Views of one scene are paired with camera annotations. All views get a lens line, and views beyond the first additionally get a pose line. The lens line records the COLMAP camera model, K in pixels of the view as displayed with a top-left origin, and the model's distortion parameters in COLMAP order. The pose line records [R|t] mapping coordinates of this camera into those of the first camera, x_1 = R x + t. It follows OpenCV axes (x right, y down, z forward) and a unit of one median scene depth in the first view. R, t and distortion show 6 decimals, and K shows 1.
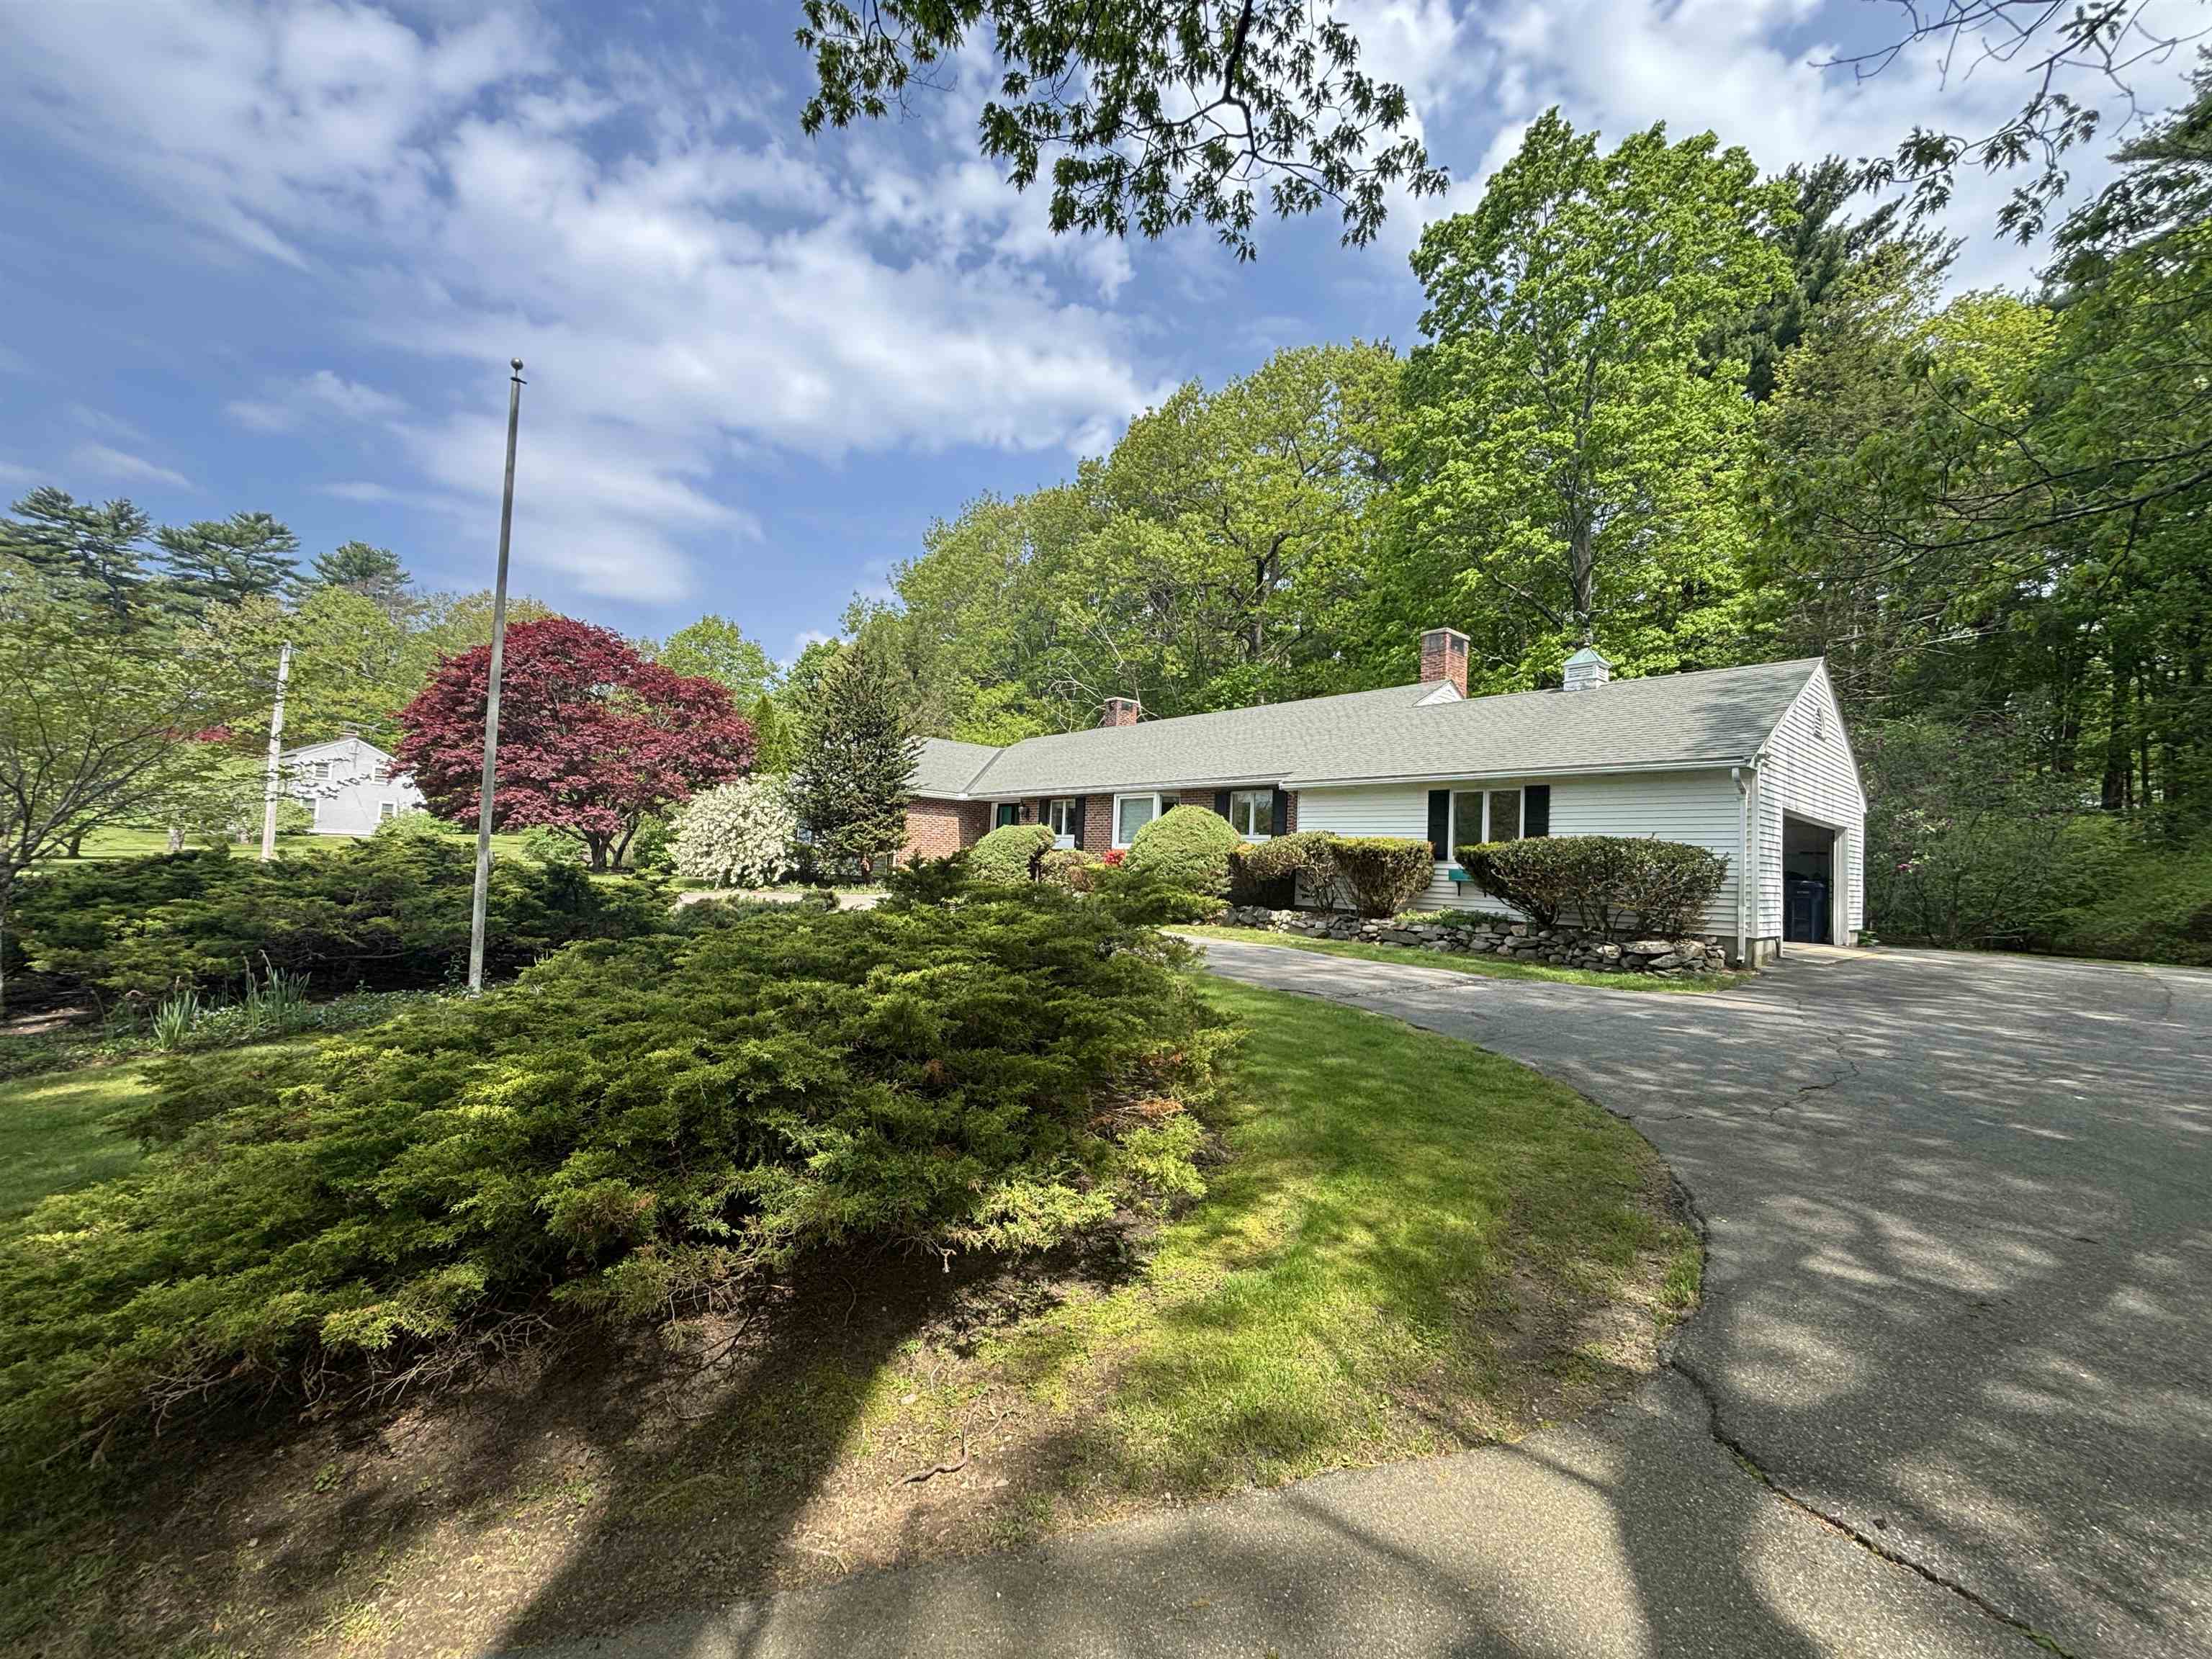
lens RADIAL K [[887.1, 0, 1112.4], [0, 887.1, 832.3], [0, 0, 1]] dist [-0.002252, 0.000057]
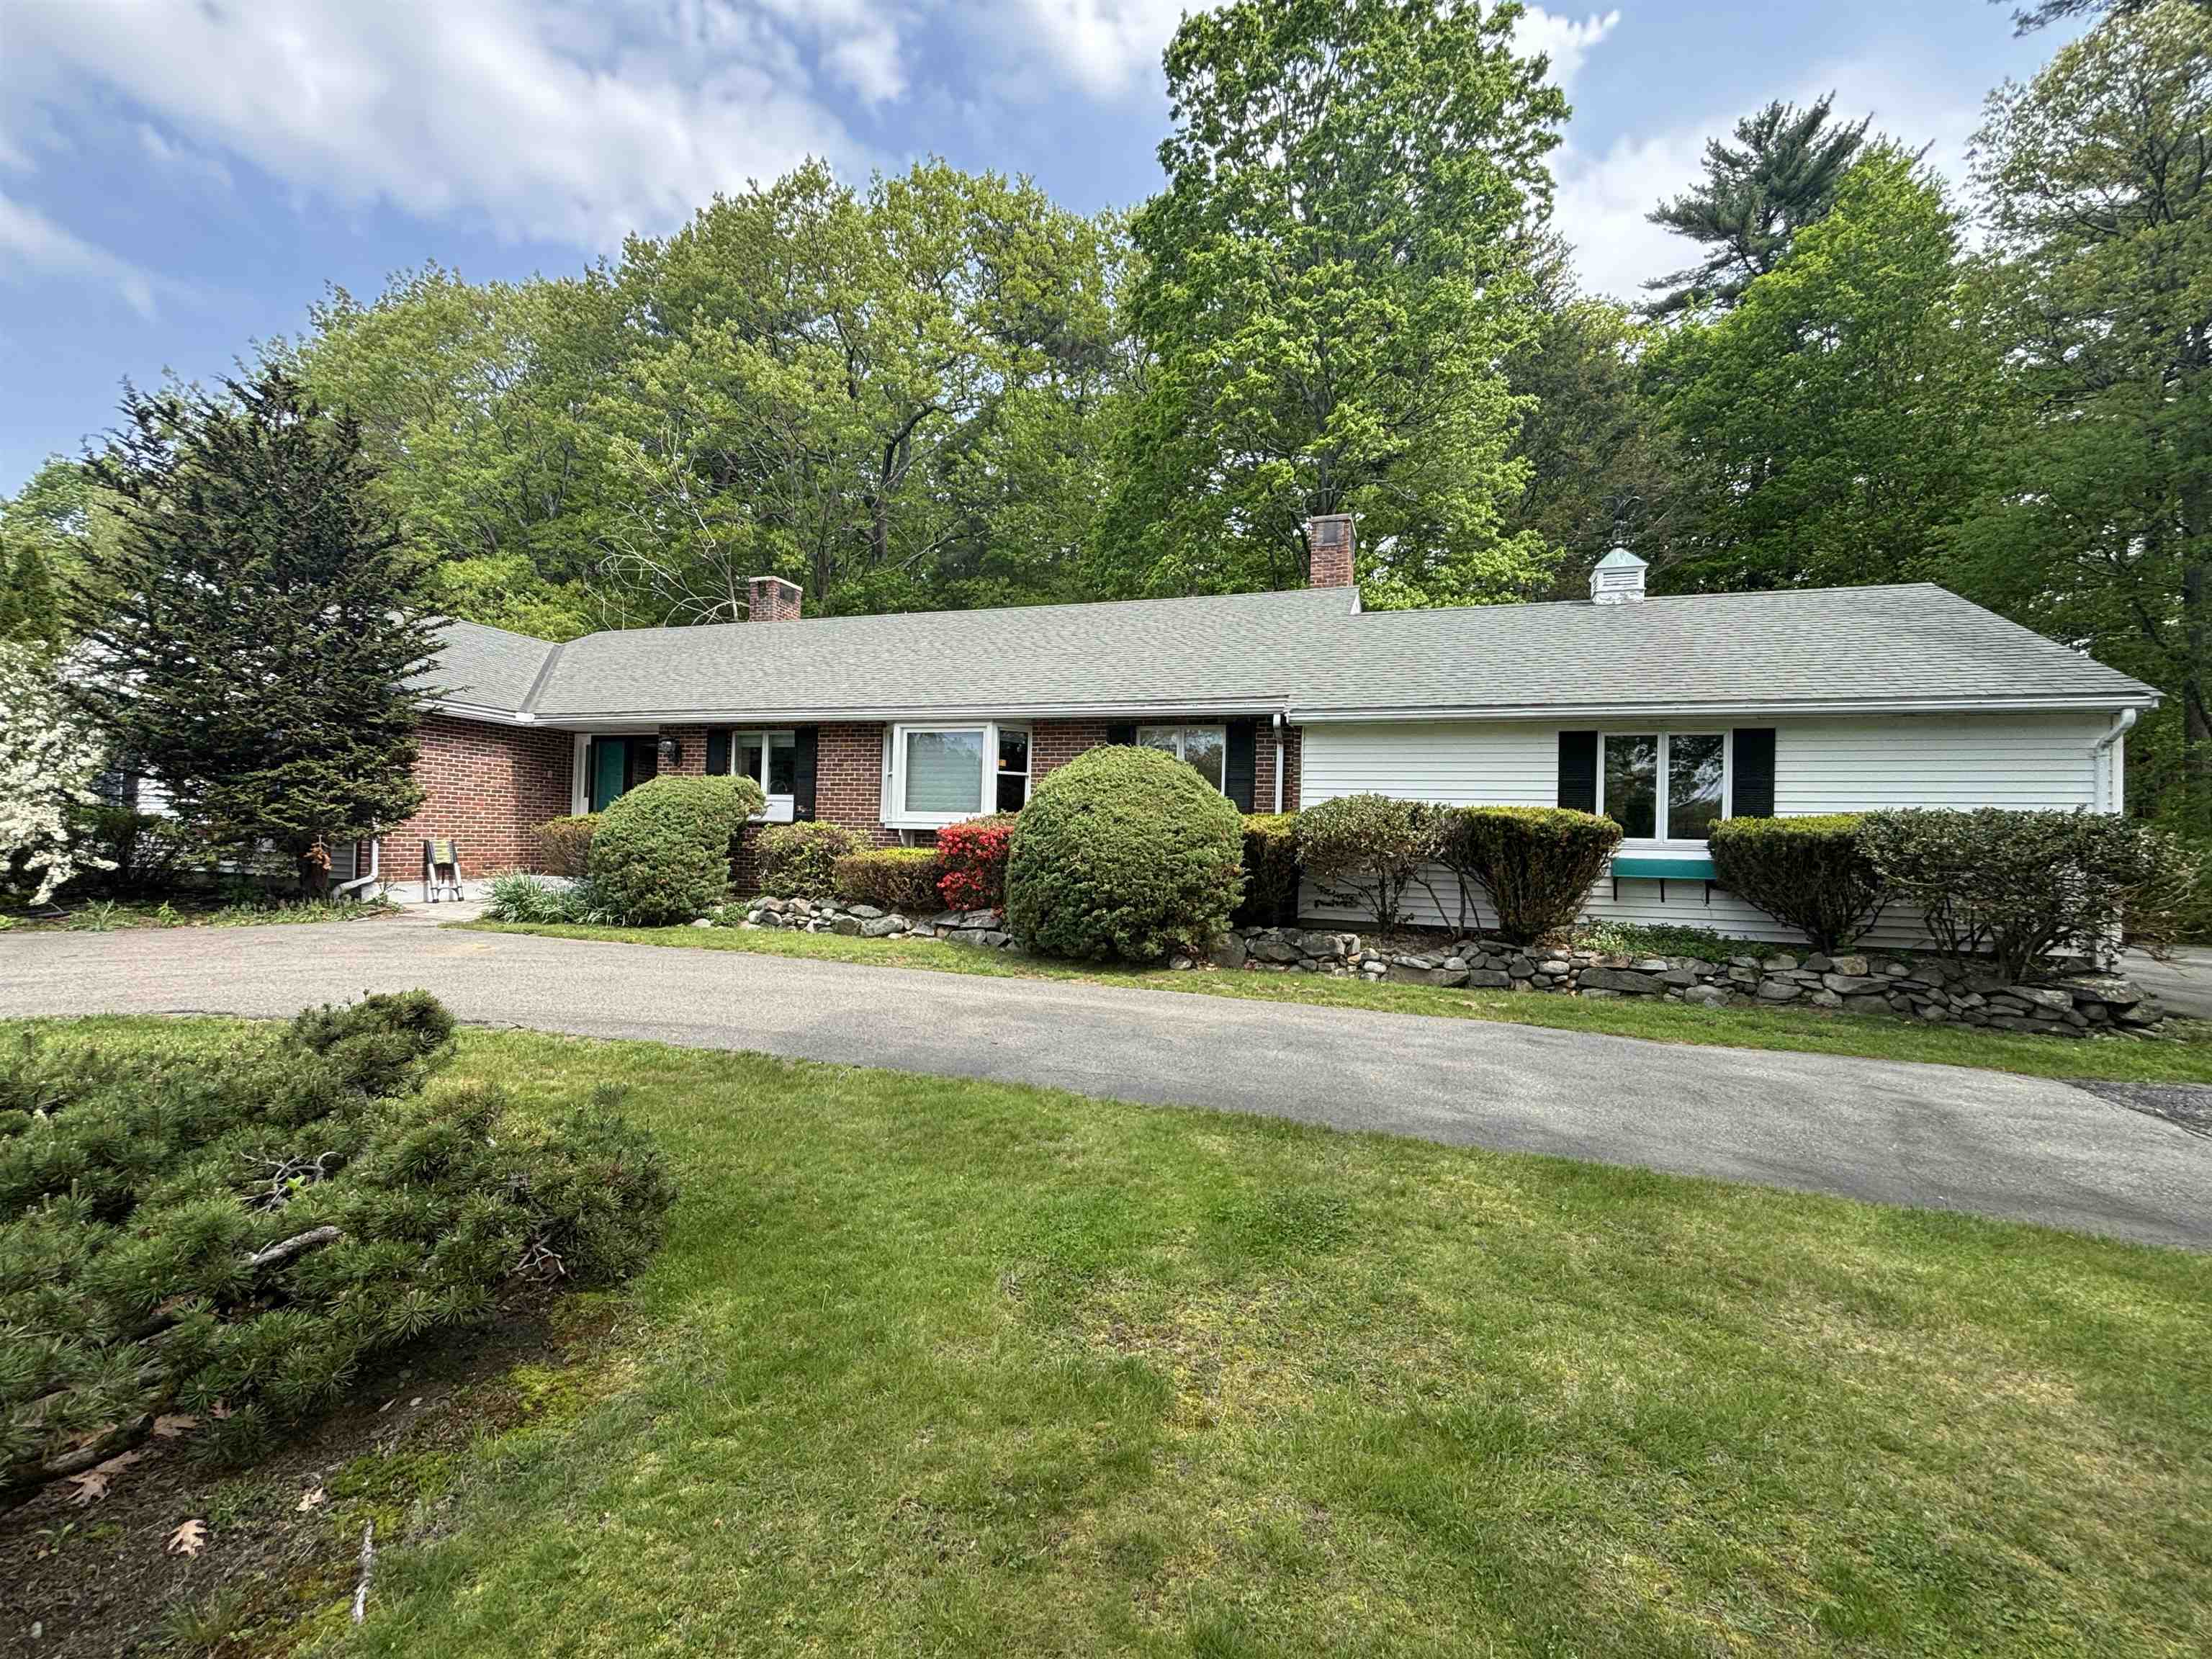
lens RADIAL K [[956.1, 0, 1101.9], [0, 956.1, 822.1], [0, 0, 1]] dist [-0.001519, -0.000135]
pose [[0.872971, -0.004240, 0.487754, -0.167349], [-0.011165, 0.999527, 0.028671, 0.000751], [-0.487645, -0.030474, 0.872510, 0.384218]]
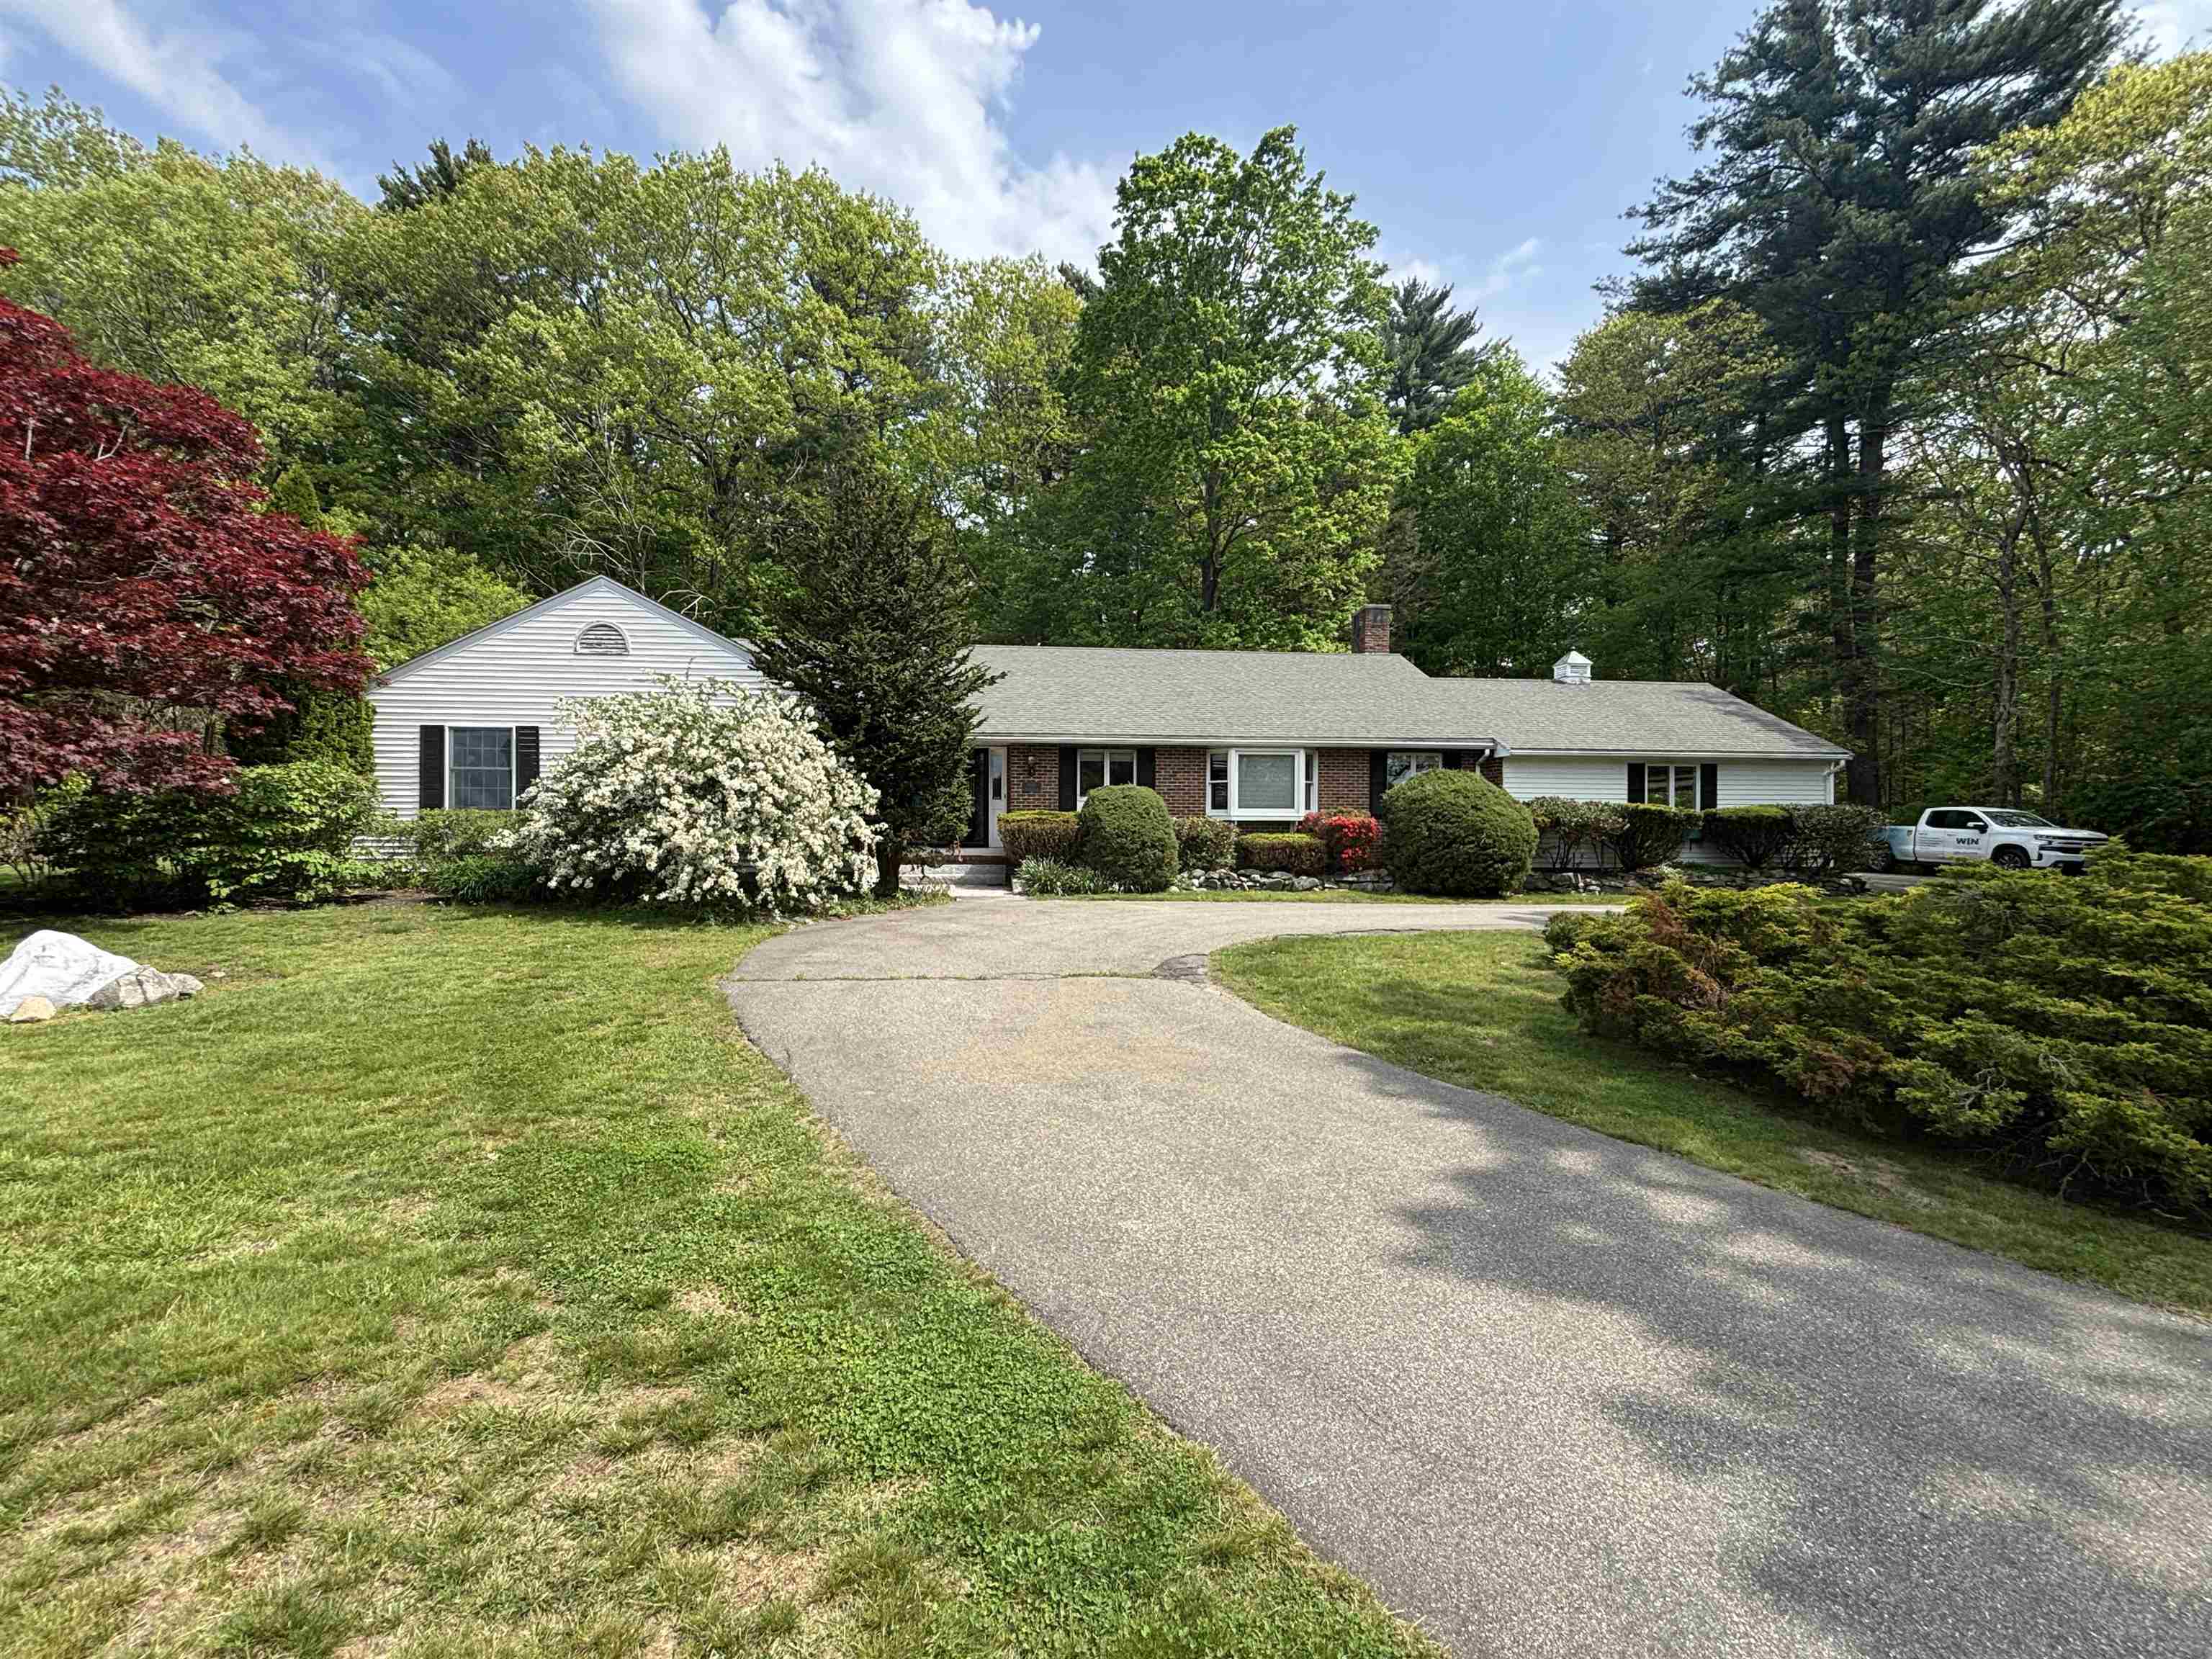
lens RADIAL K [[956.1, 0, 1106.2], [0, 956.1, 829.4], [0, 0, 1]] dist [-0.001519, -0.000135]
pose [[0.585428, -0.026475, 0.810292, -0.709446], [-0.014316, 0.998973, 0.042983, -0.002940], [-0.810598, -0.036763, 0.584448, 0.551783]]
